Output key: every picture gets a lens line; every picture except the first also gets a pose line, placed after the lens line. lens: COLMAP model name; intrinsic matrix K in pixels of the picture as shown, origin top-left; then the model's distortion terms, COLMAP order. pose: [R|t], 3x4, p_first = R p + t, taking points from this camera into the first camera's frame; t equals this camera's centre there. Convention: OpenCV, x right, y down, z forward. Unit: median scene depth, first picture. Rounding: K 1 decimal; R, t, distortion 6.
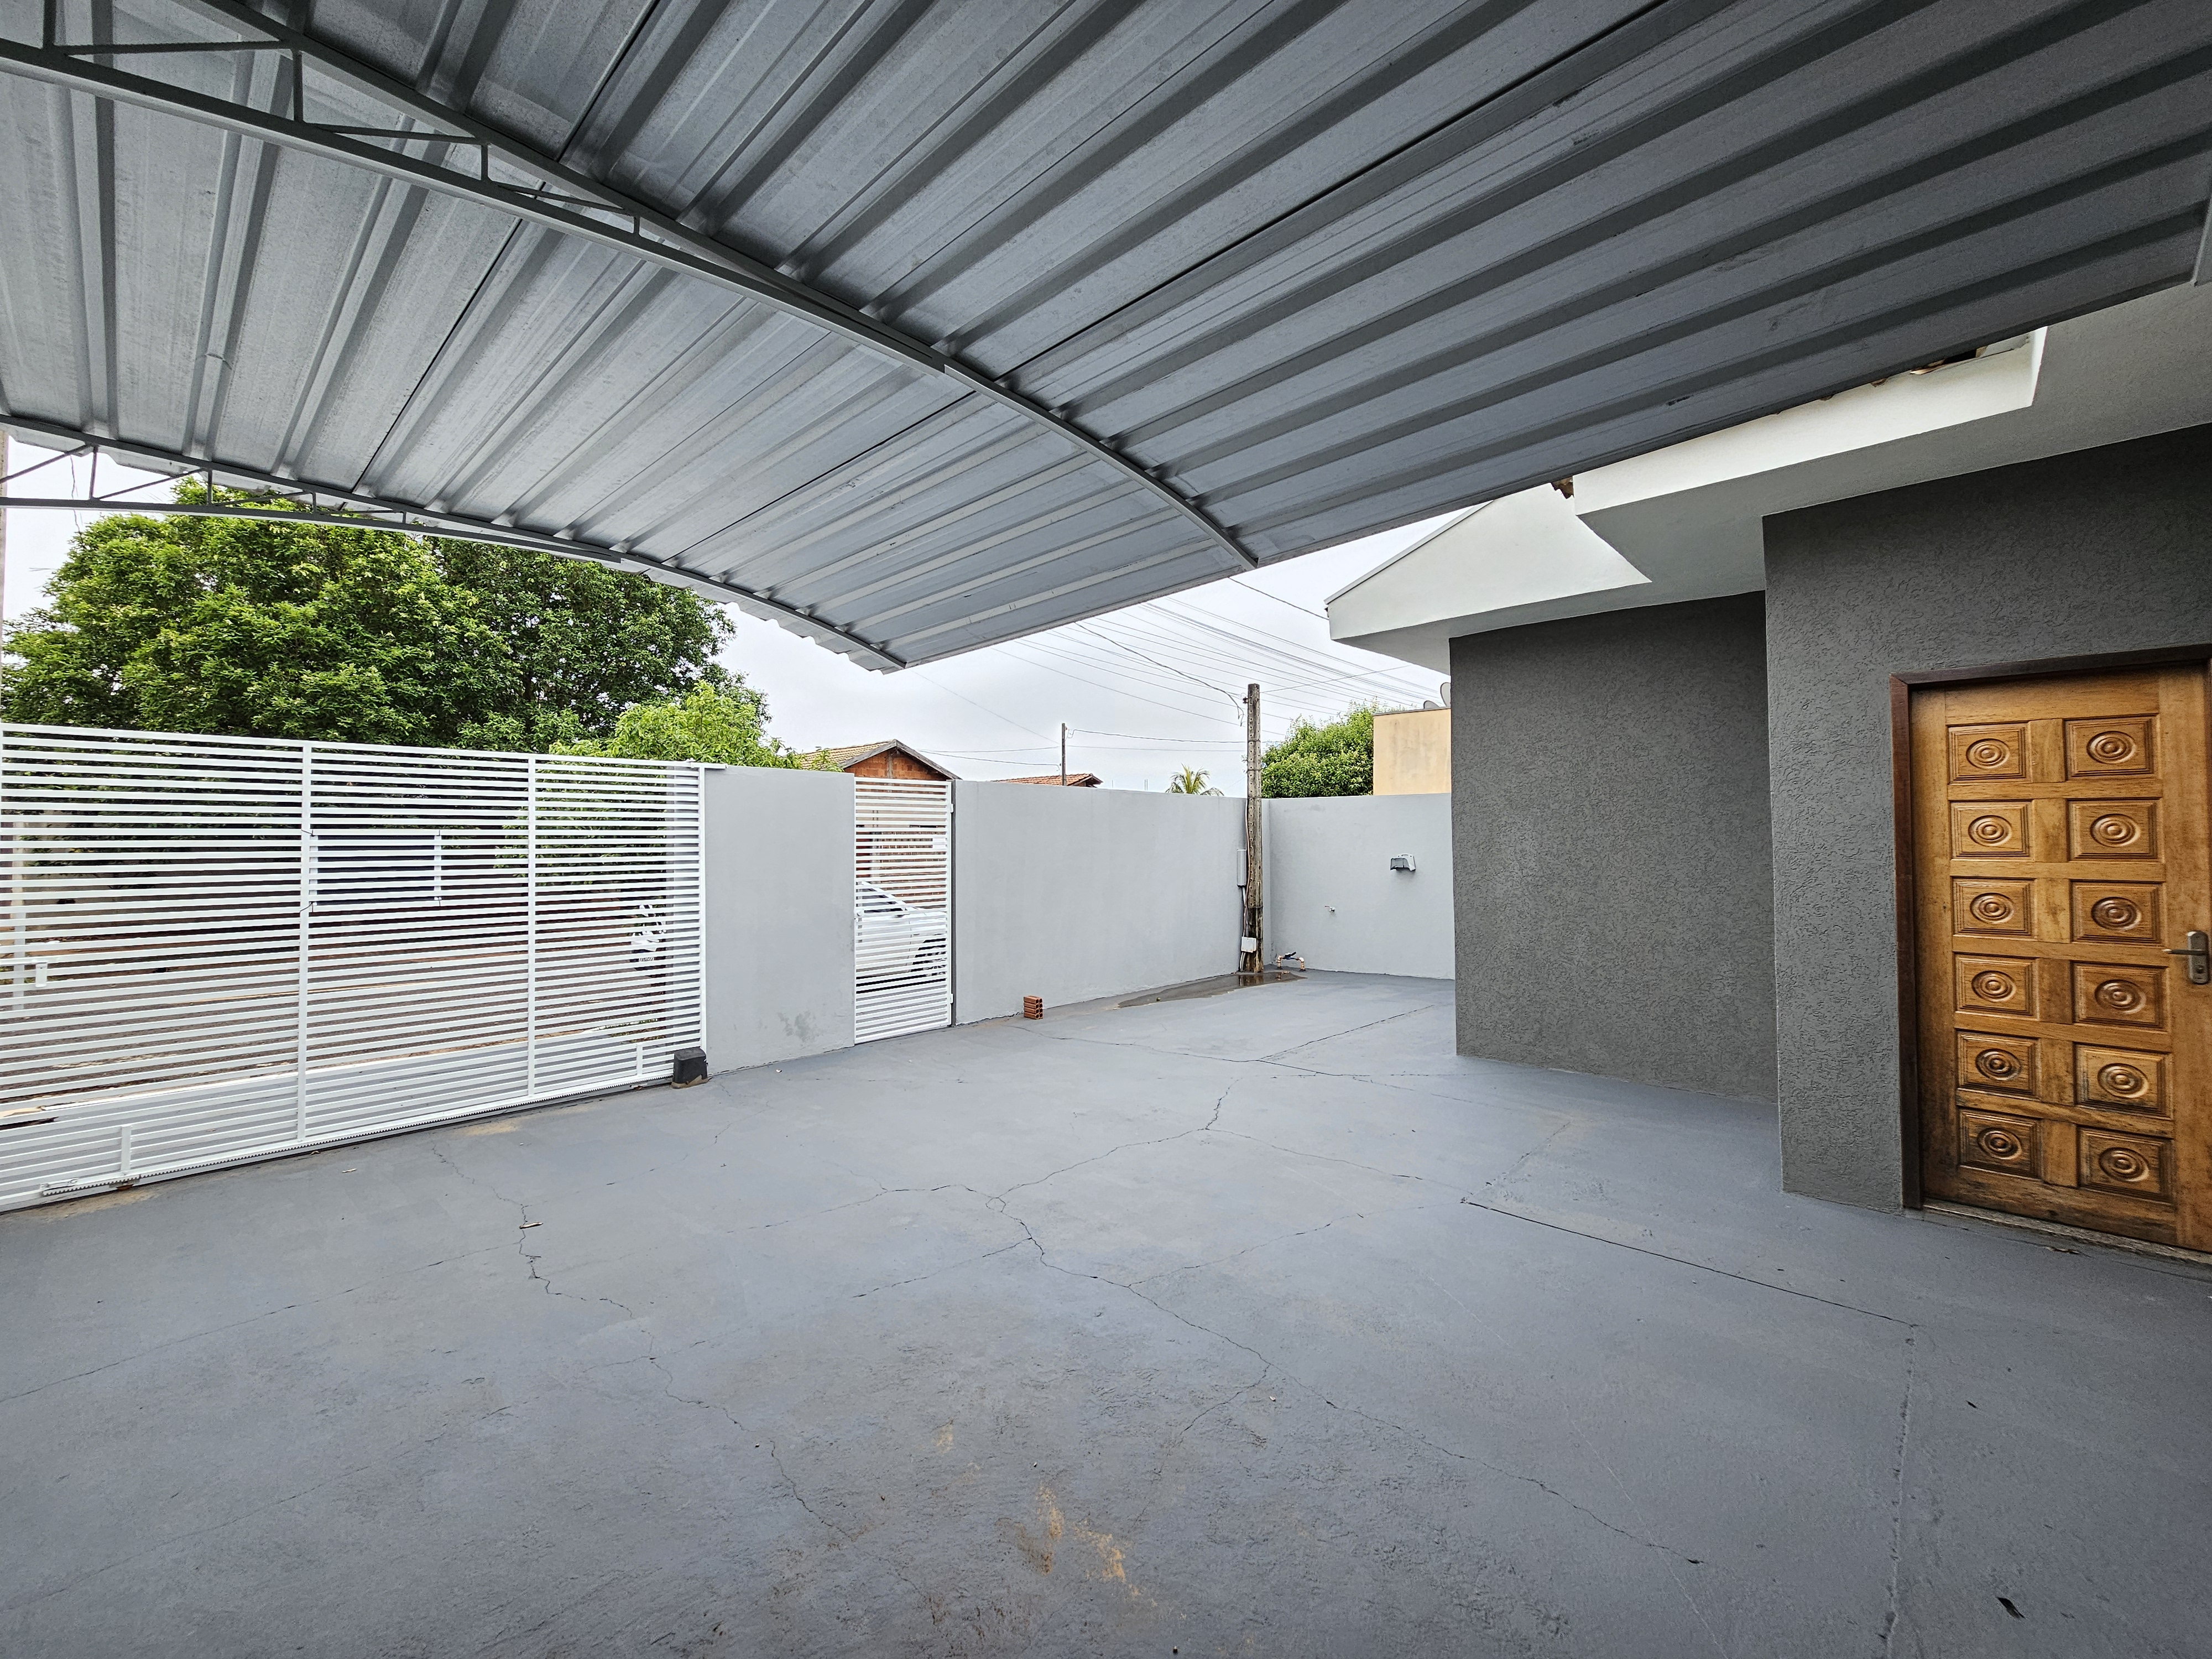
lens RADIAL K [[903.1, 0, 1107.7], [0, 903.1, 816.9], [0, 0, 1]] dist [-0.002321, -0.000606]
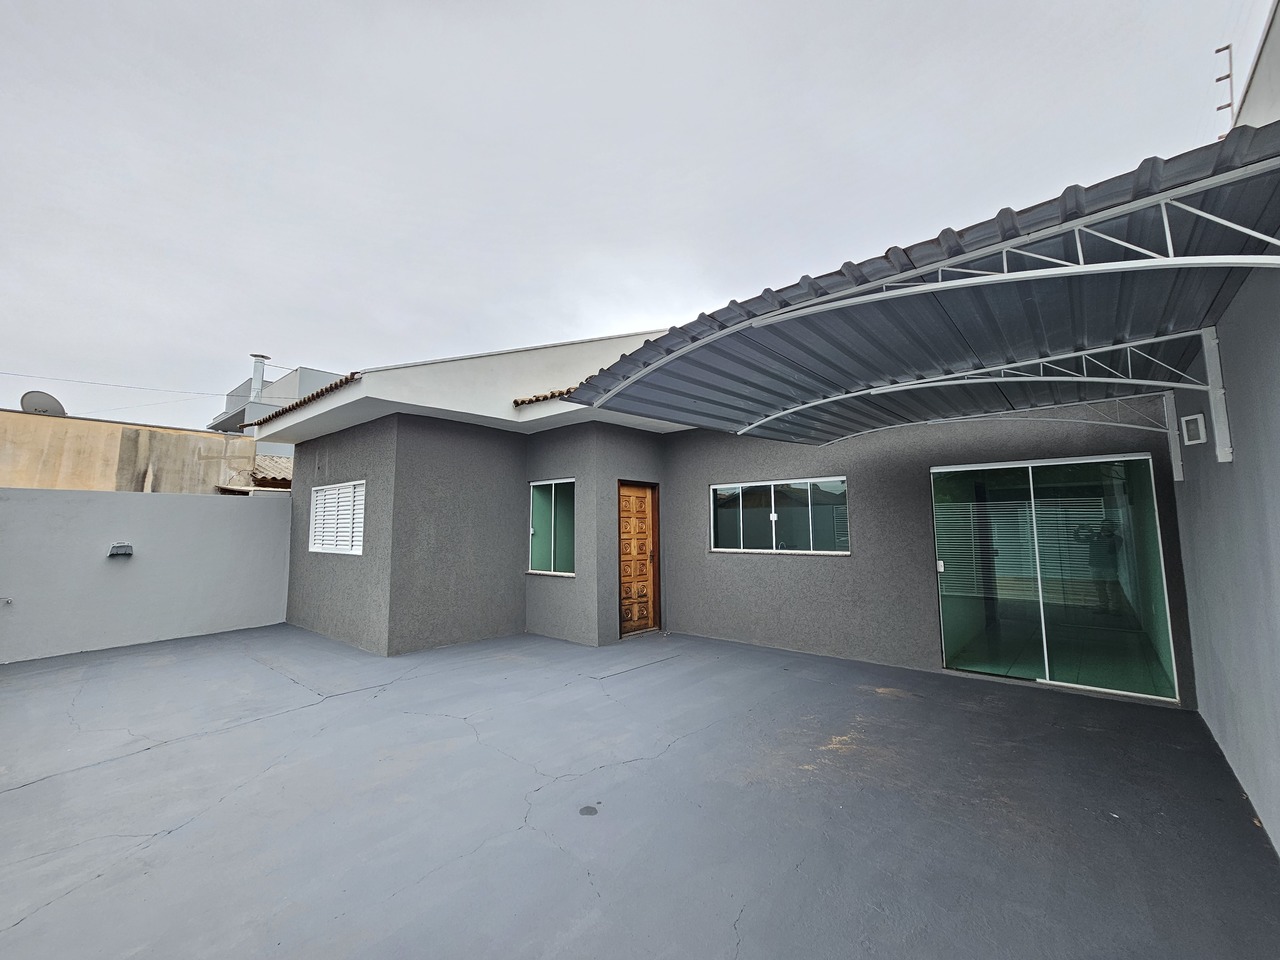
lens RADIAL K [[522.6, 0, 641.0], [0, 522.6, 472.7], [0, 0, 1]] dist [-0.002321, -0.000606]
pose [[-0.037234, 0.108206, 0.993431, -0.730173], [-0.021198, 0.993811, -0.109042, 0.020540], [-0.999082, -0.025119, -0.034709, 0.662102]]
